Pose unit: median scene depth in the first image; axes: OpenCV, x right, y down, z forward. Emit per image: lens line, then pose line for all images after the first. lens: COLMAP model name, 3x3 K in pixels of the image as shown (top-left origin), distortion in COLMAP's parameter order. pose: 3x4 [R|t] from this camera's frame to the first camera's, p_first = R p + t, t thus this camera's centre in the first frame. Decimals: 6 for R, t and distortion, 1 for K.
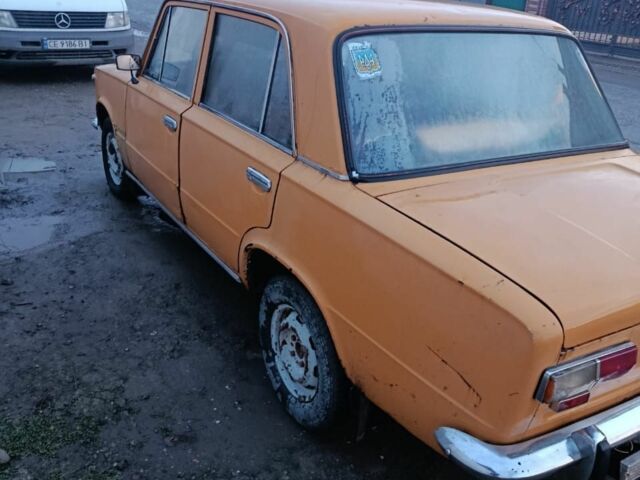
lens RADIAL K [[612.6, 0, 320.0], [0, 612.6, 240.0], [0, 0, 1]] dist [0.008355, 0.011121]
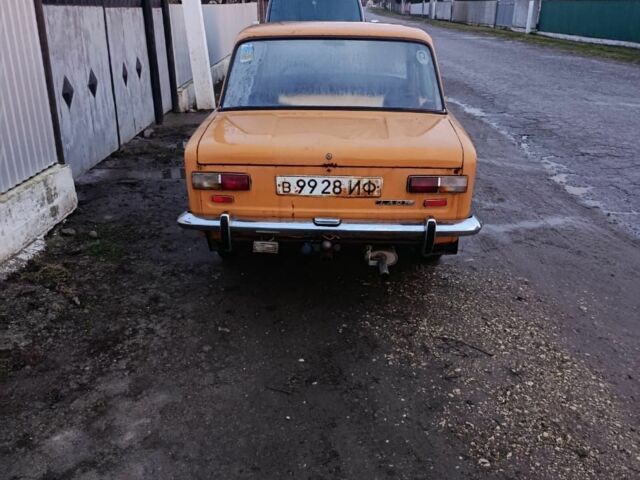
lens RADIAL K [[612.6, 0, 320.0], [0, 612.6, 240.0], [0, 0, 1]] dist [0.008355, 0.011121]
pose [[0.838274, 0.136136, -0.527981, 0.939507], [-0.181264, 0.982833, -0.034376, 0.214406], [0.514237, 0.124521, 0.848560, -0.313487]]
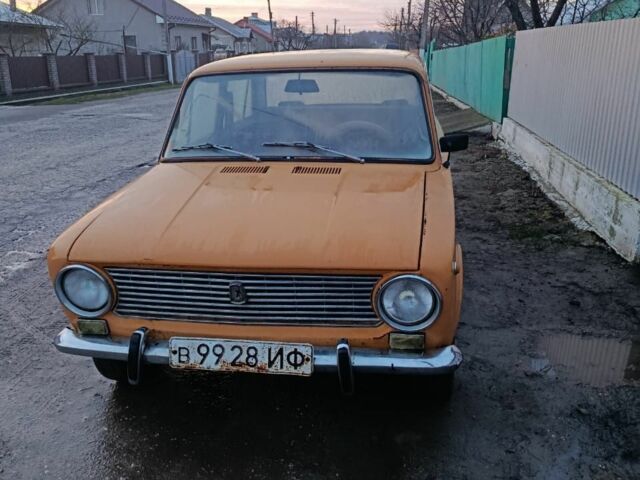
lens RADIAL K [[612.6, 0, 320.0], [0, 612.6, 240.0], [0, 0, 1]] dist [0.008355, 0.011121]
pose [[-0.773033, -0.239755, 0.587313, -0.856497], [0.234434, 0.752315, 0.615680, -0.926757], [-0.589457, 0.613628, -0.525358, 1.976334]]
